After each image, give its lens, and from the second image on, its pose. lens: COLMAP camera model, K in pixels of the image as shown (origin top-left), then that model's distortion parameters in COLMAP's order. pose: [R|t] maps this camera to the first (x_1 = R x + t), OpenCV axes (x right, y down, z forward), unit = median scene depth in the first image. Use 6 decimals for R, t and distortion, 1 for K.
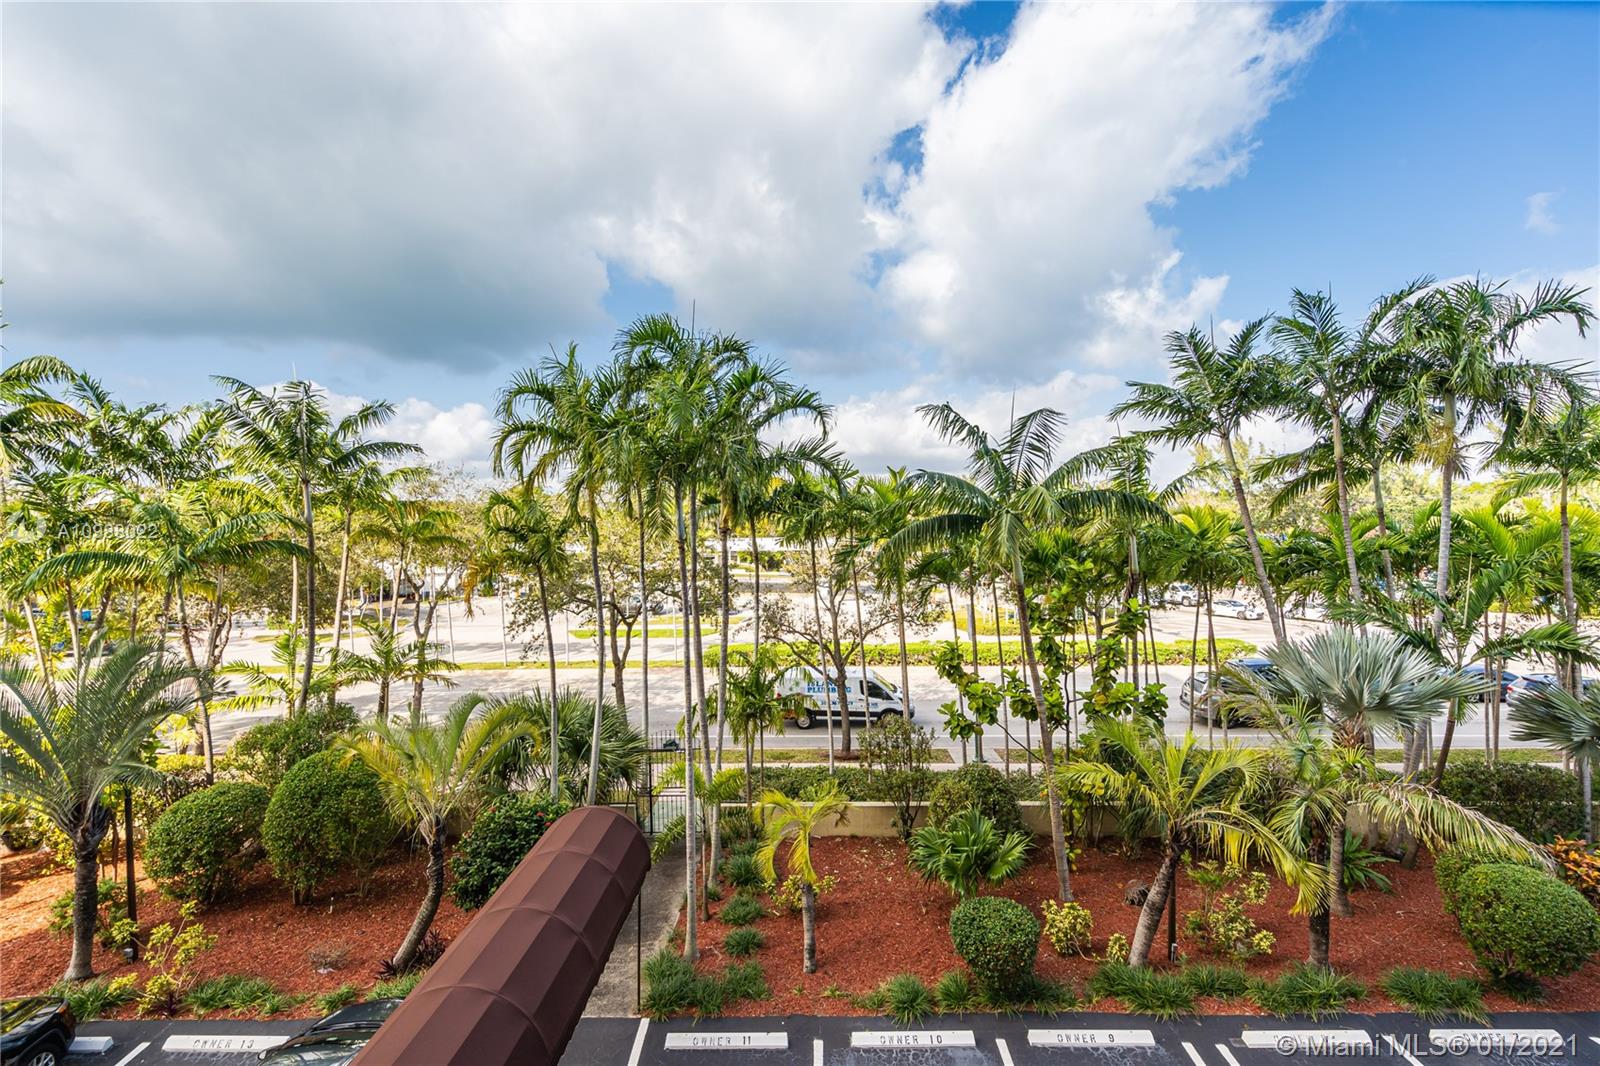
lens RADIAL K [[735.2, 0, 797.6], [0, 735.2, 538.1], [0, 0, 1]] dist [-0.004336, 0.000139]
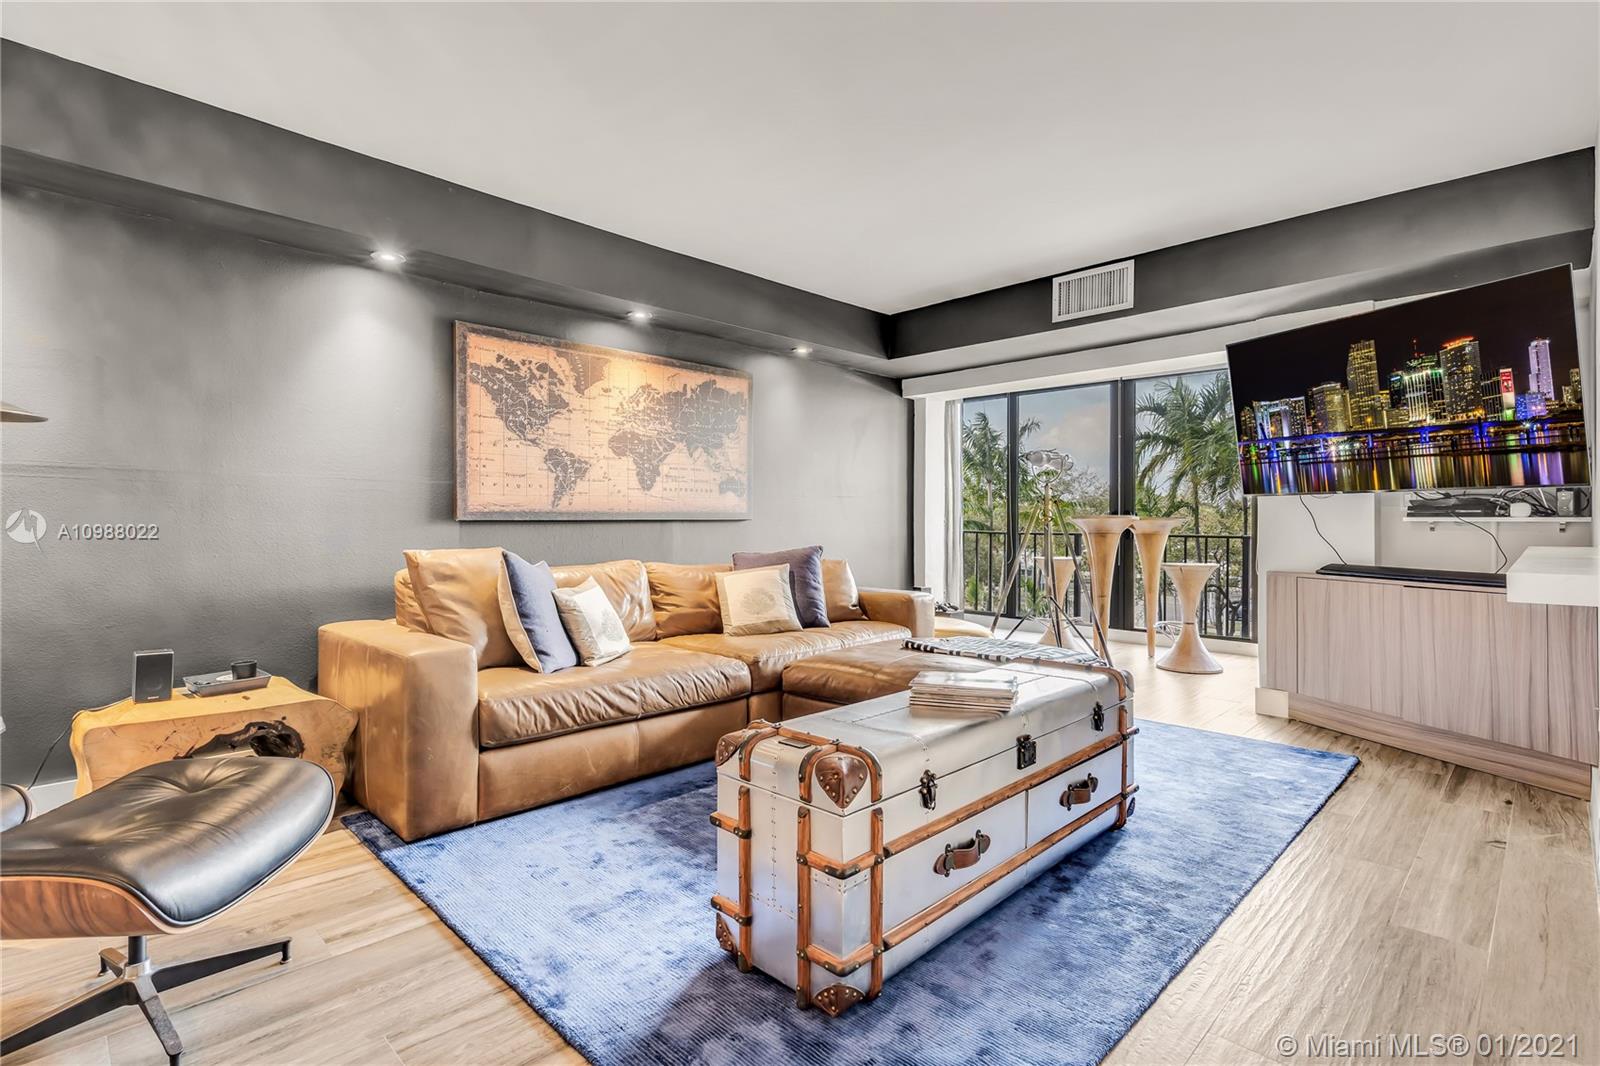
lens RADIAL K [[756.3, 0, 787.7], [0, 756.3, 542.9], [0, 0, 1]] dist [-0.002765, 0.001281]
pose [[0.703771, 0.033619, -0.709631, 0.146923], [-0.033134, 0.999346, 0.014484, 0.040474], [0.709654, 0.013319, 0.704425, -0.392841]]
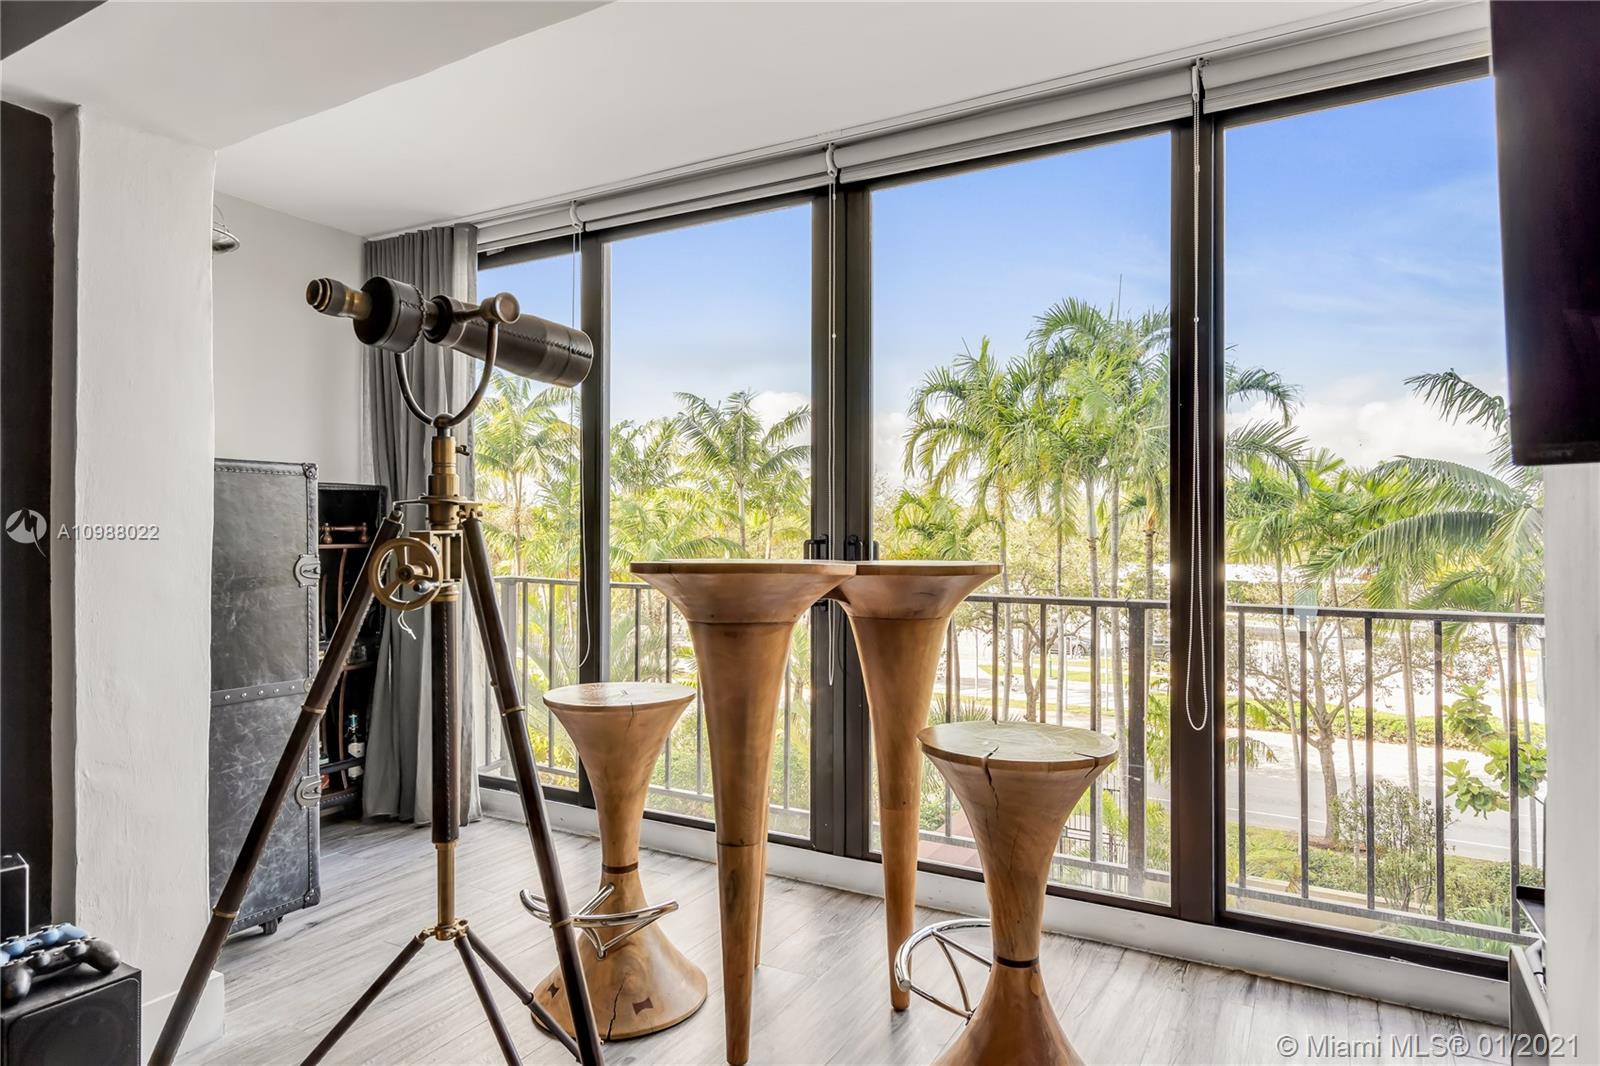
lens RADIAL K [[920.5, 0, 800.0], [0, 920.5, 533.0], [0, 0, 1]] dist [-0.001329, 0.000159]
pose [[0.878598, 0.010952, -0.477437, 0.051935], [-0.026258, 0.999332, -0.025399, 0.025099], [0.476840, 0.034852, 0.878299, -0.143755]]
